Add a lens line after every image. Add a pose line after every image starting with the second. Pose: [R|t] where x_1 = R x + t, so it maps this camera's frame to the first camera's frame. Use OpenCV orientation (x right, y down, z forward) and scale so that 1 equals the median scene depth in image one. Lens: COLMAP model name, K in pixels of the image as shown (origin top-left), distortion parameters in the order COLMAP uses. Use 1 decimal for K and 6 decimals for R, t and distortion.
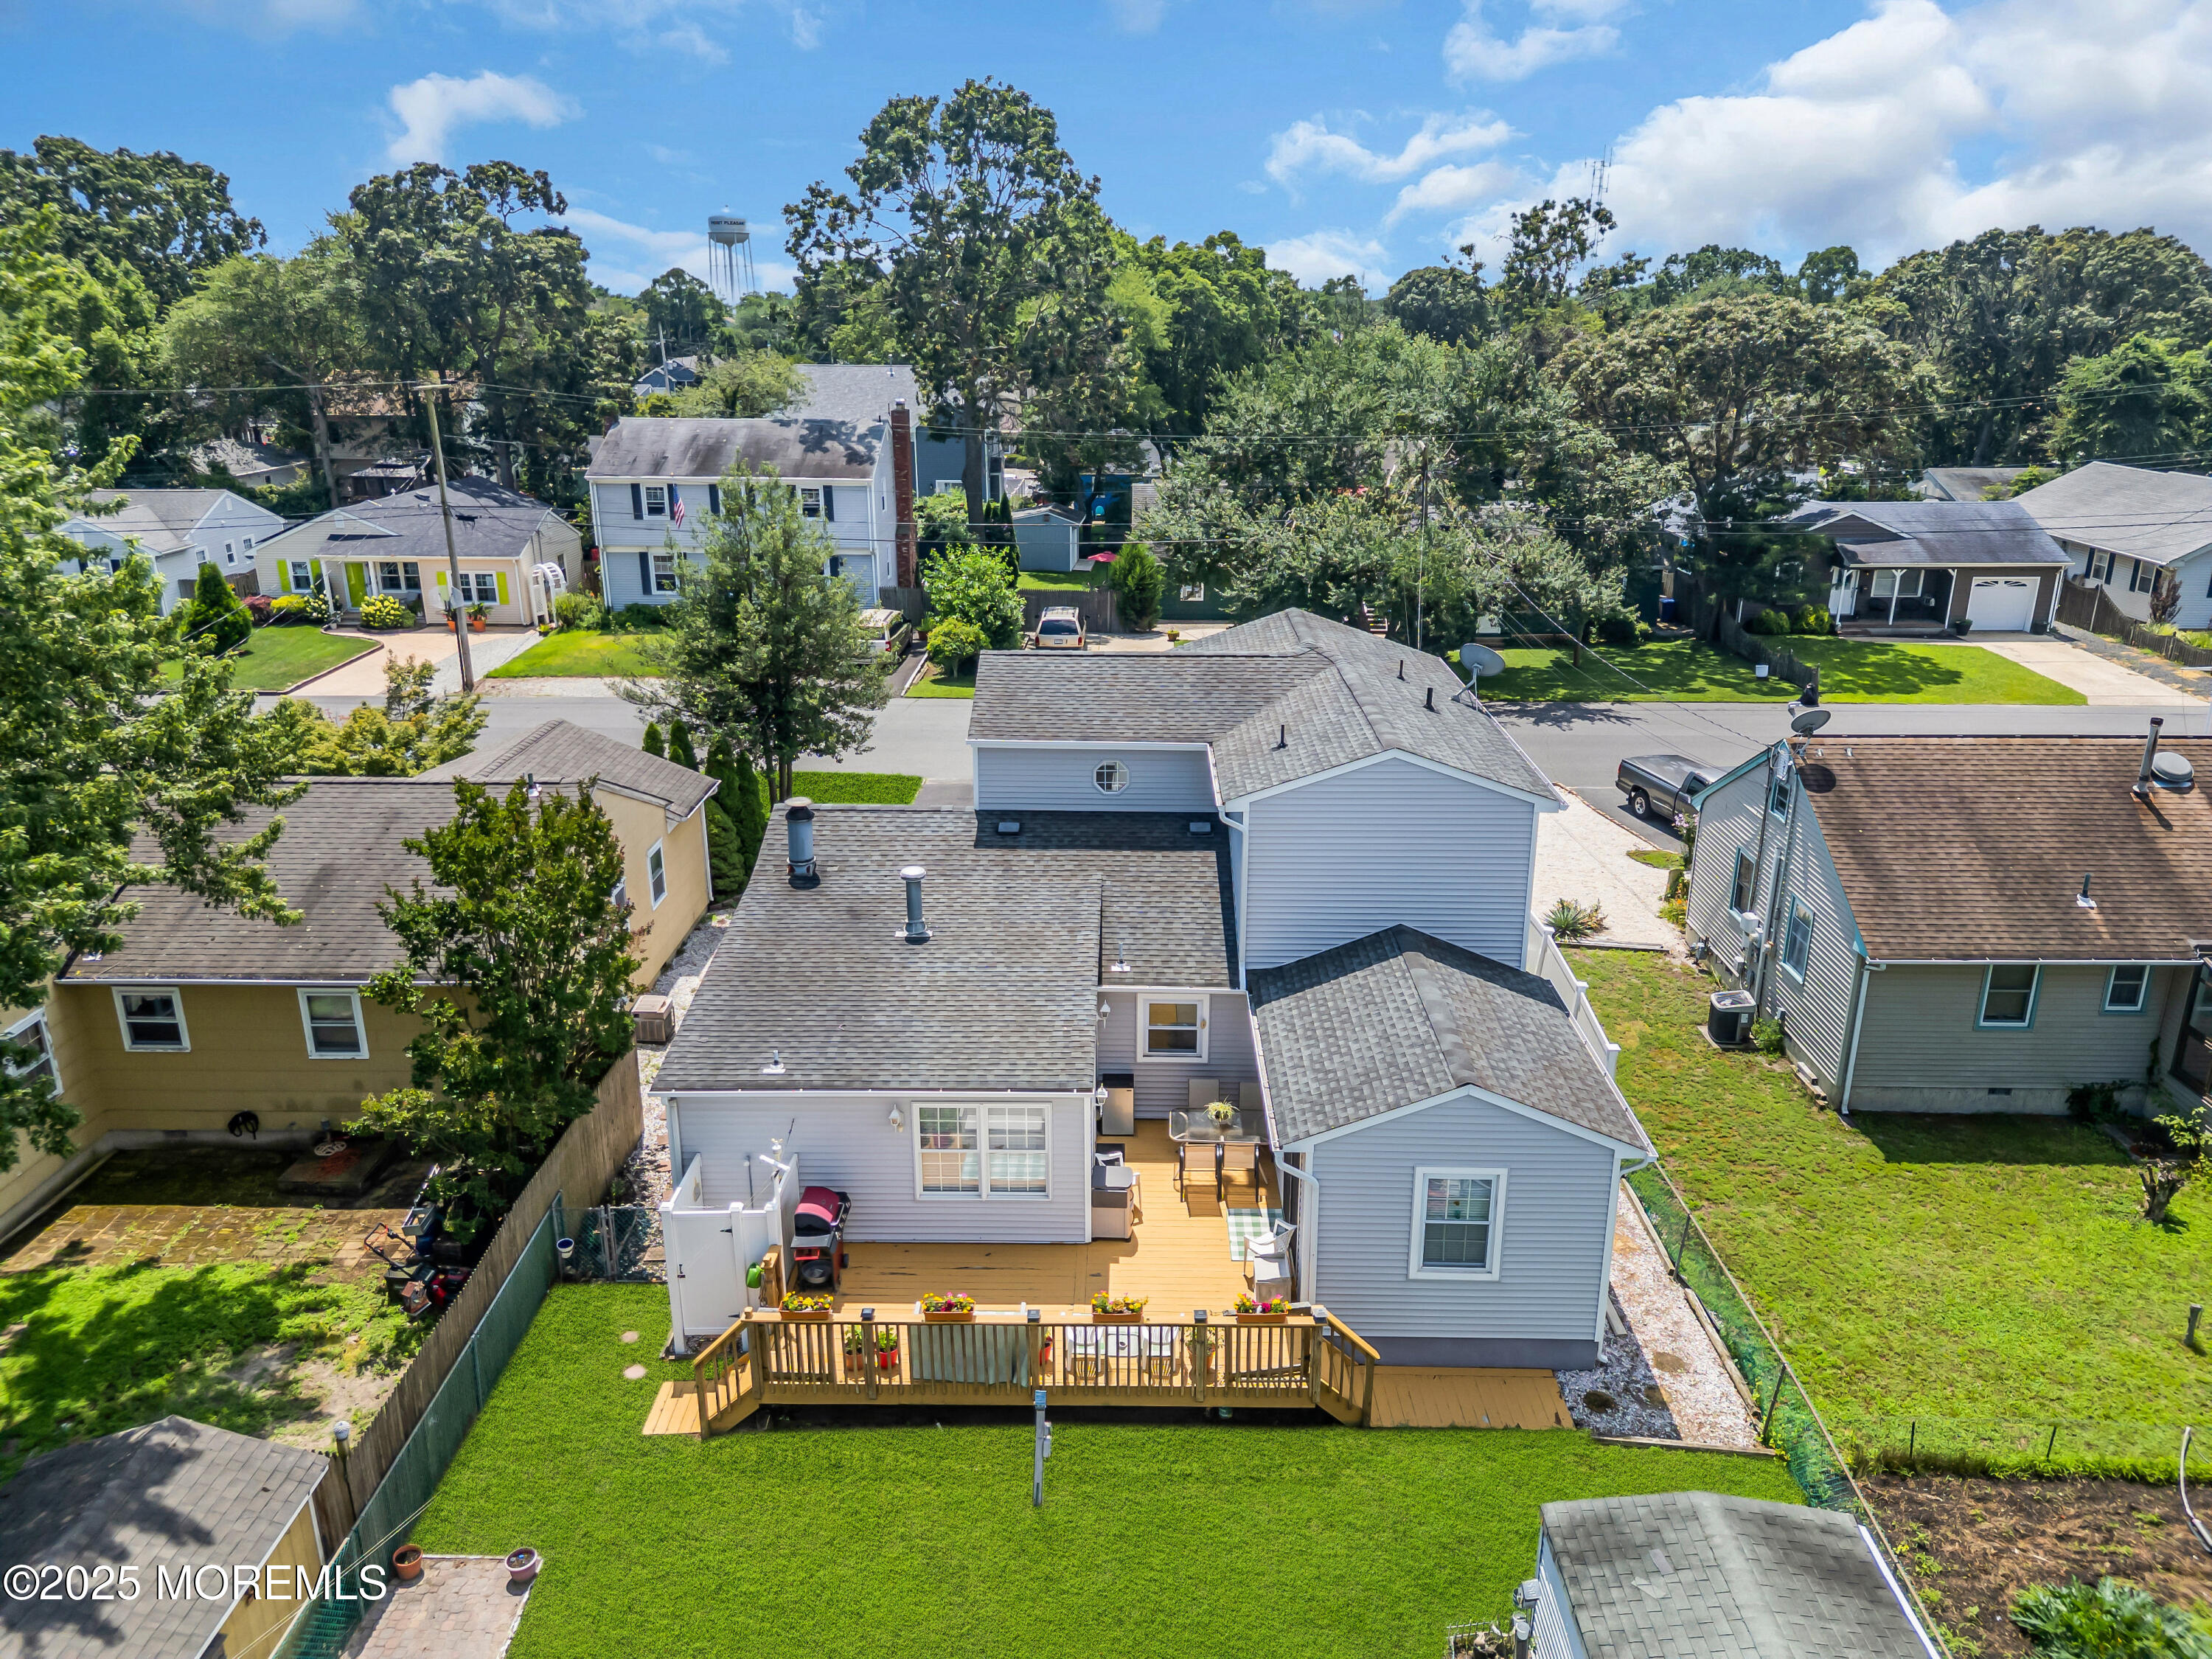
lens RADIAL K [[1541.6, 0, 1117.1], [0, 1541.6, 827.2], [0, 0, 1]] dist [0.023152, -0.013284]
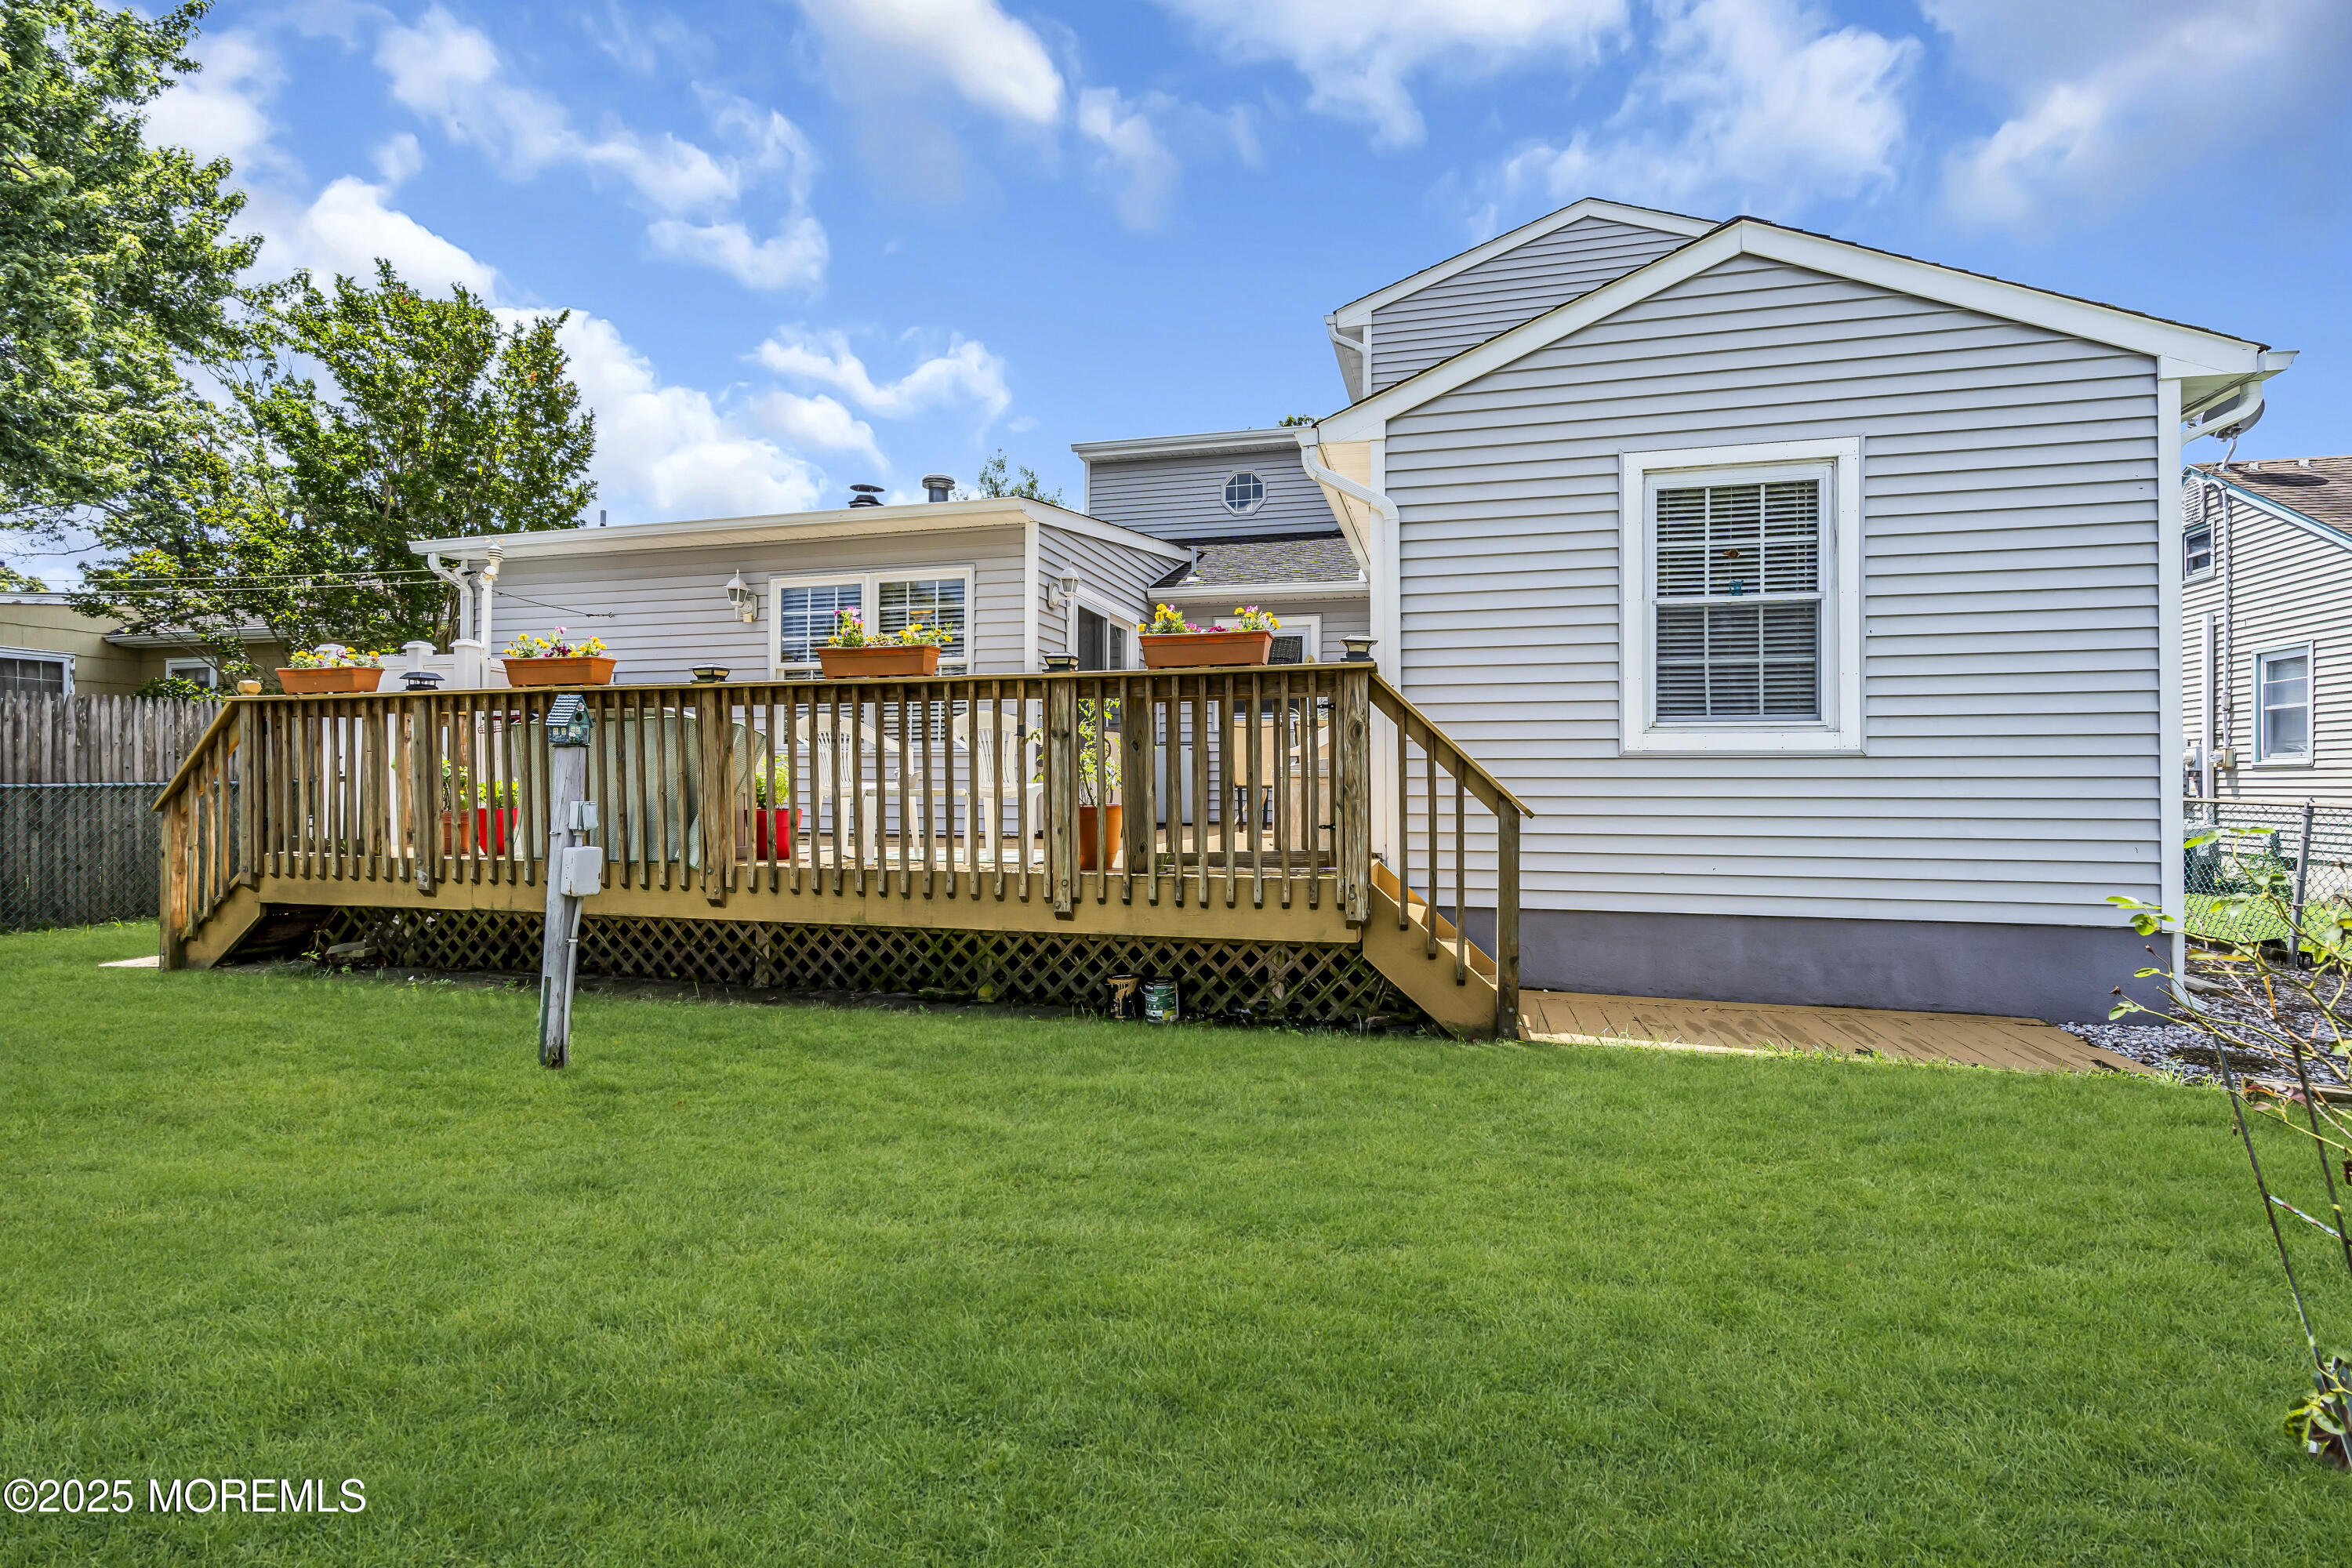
lens RADIAL K [[1102.3, 0, 1169.2], [0, 1102.3, 782.2], [0, 0, 1]] dist [-0.004619, 0.003382]
pose [[0.968185, 0.000684, -0.250236, 0.121518], [-0.078601, 0.950215, -0.301517, 0.340302], [0.237571, 0.311593, 0.920038, 0.586896]]
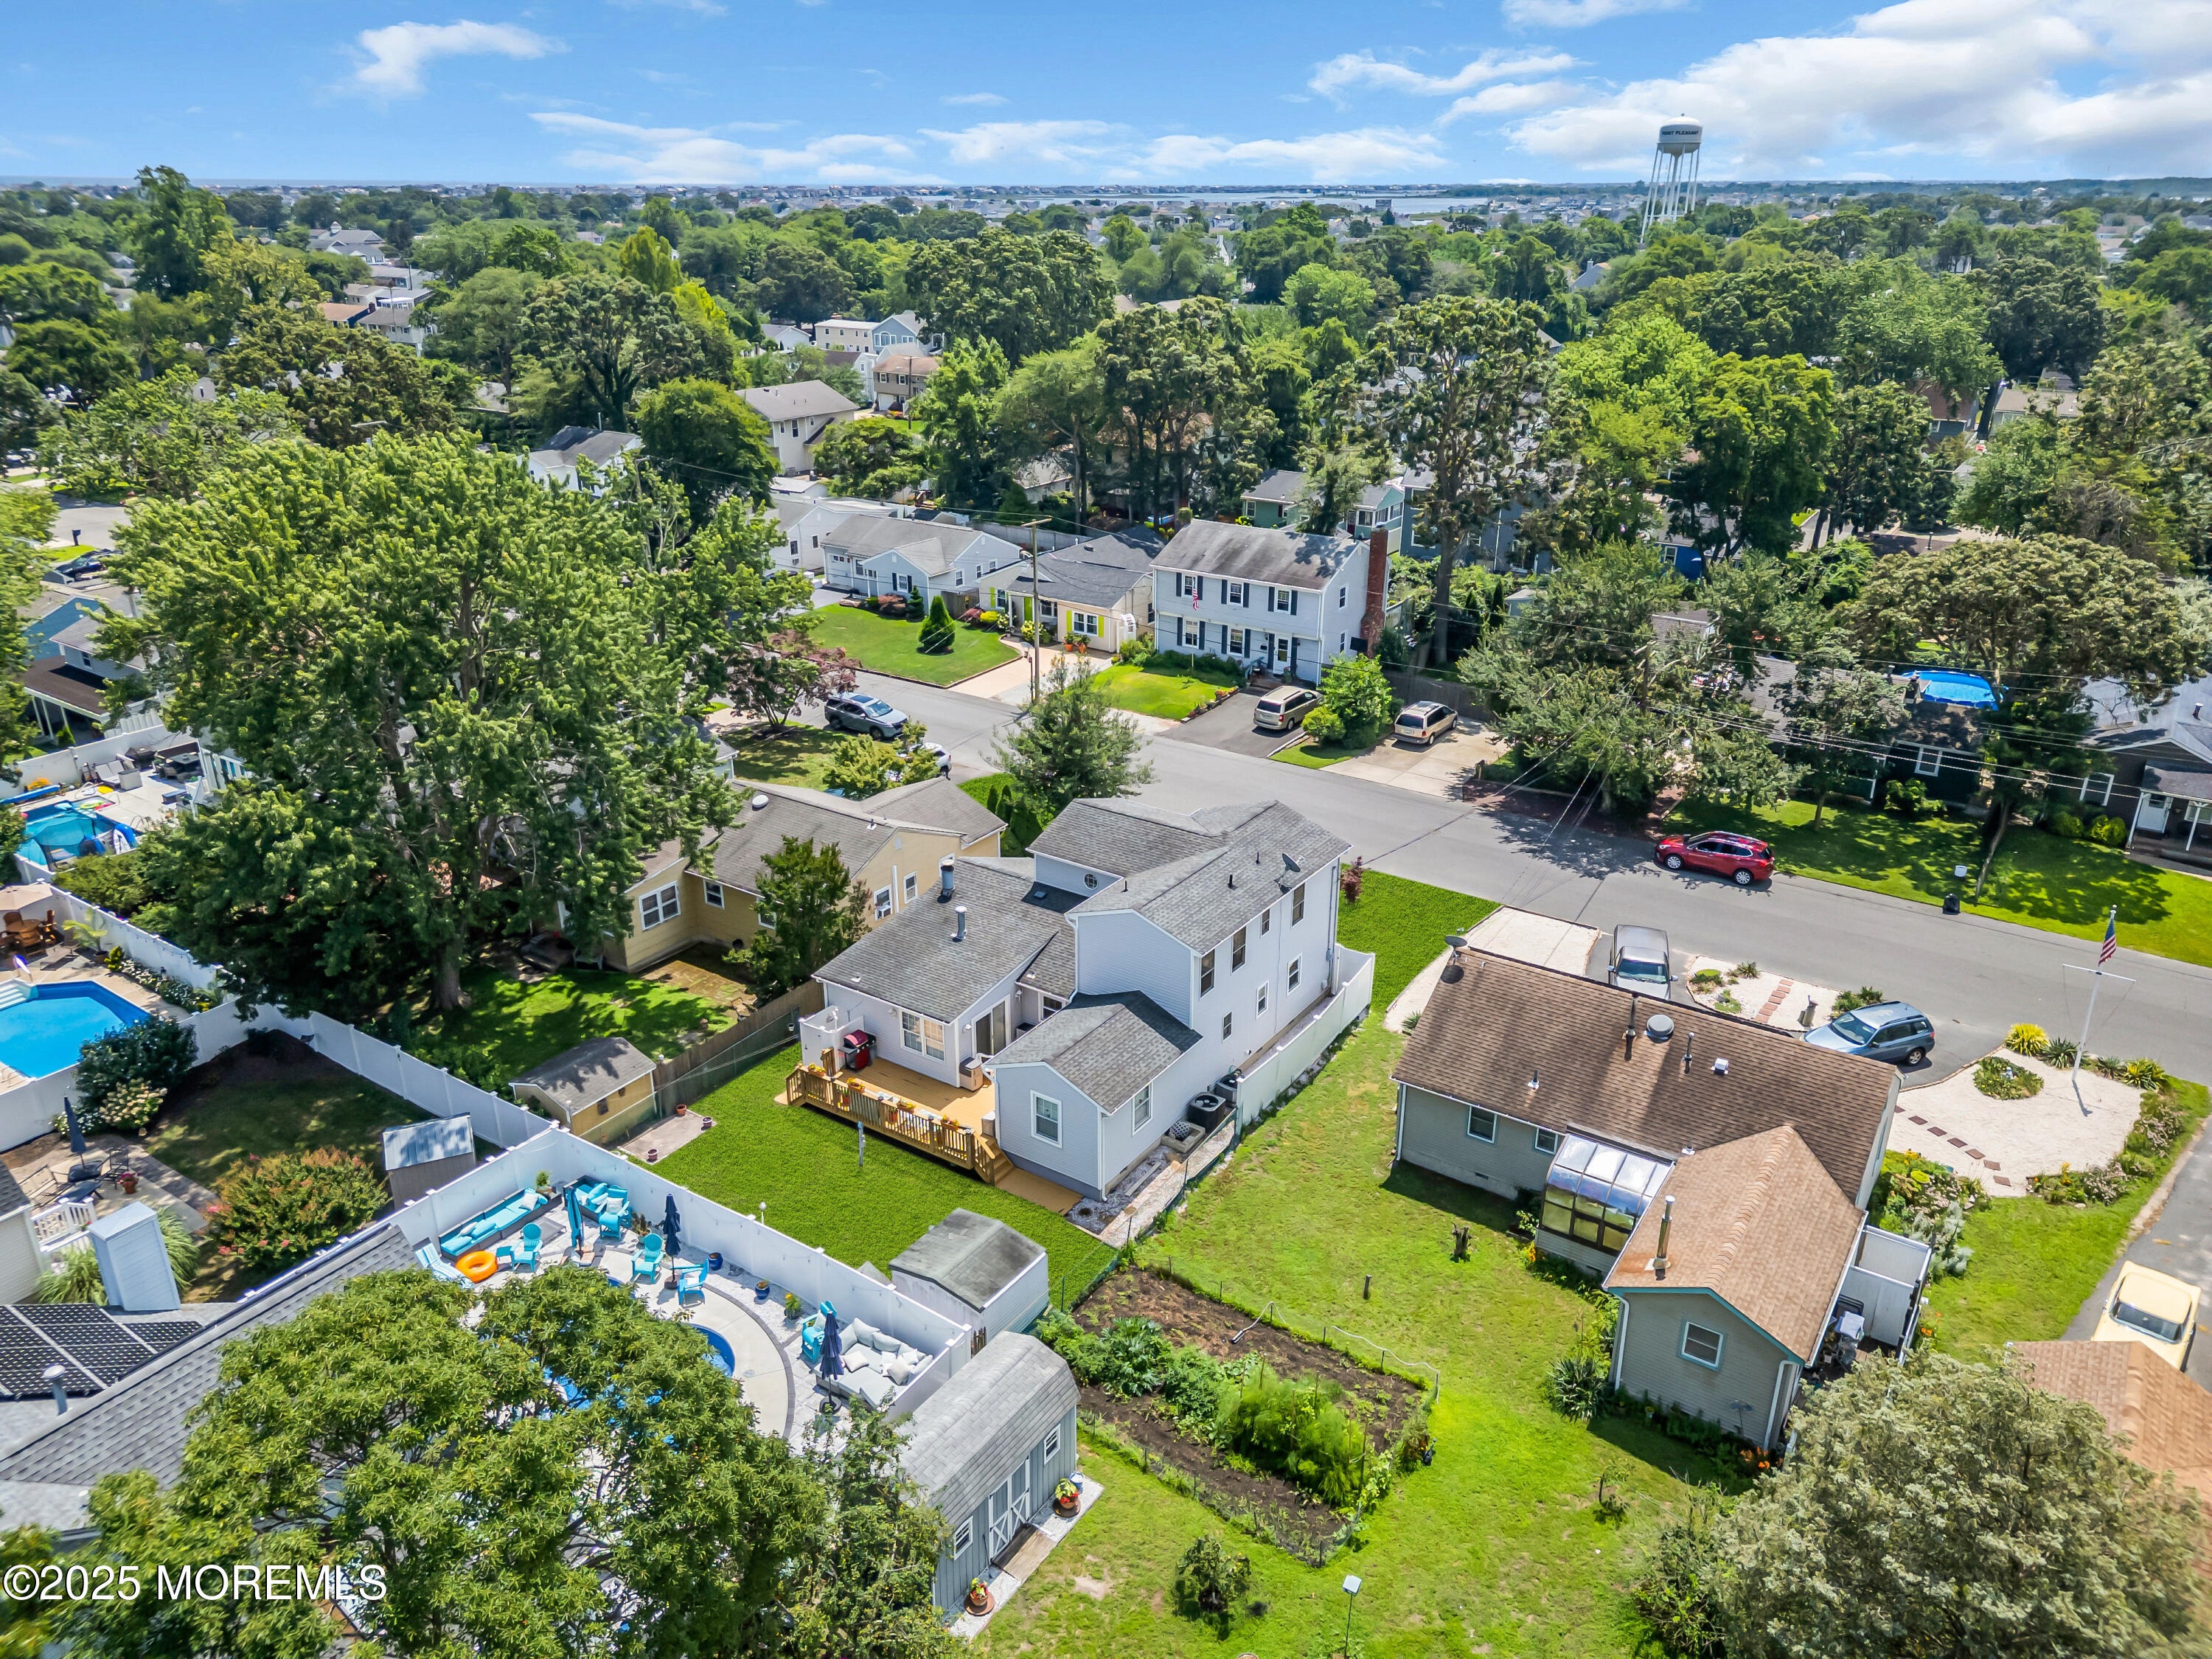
lens RADIAL K [[1541.6, 0, 1099.1], [0, 1541.6, 828.6], [0, 0, 1]] dist [0.023152, -0.013284]
pose [[0.832461, 0.208046, -0.513542, 1.163602], [-0.173677, 0.978099, 0.114713, -0.378543], [0.526161, -0.006304, 0.850362, -0.781412]]
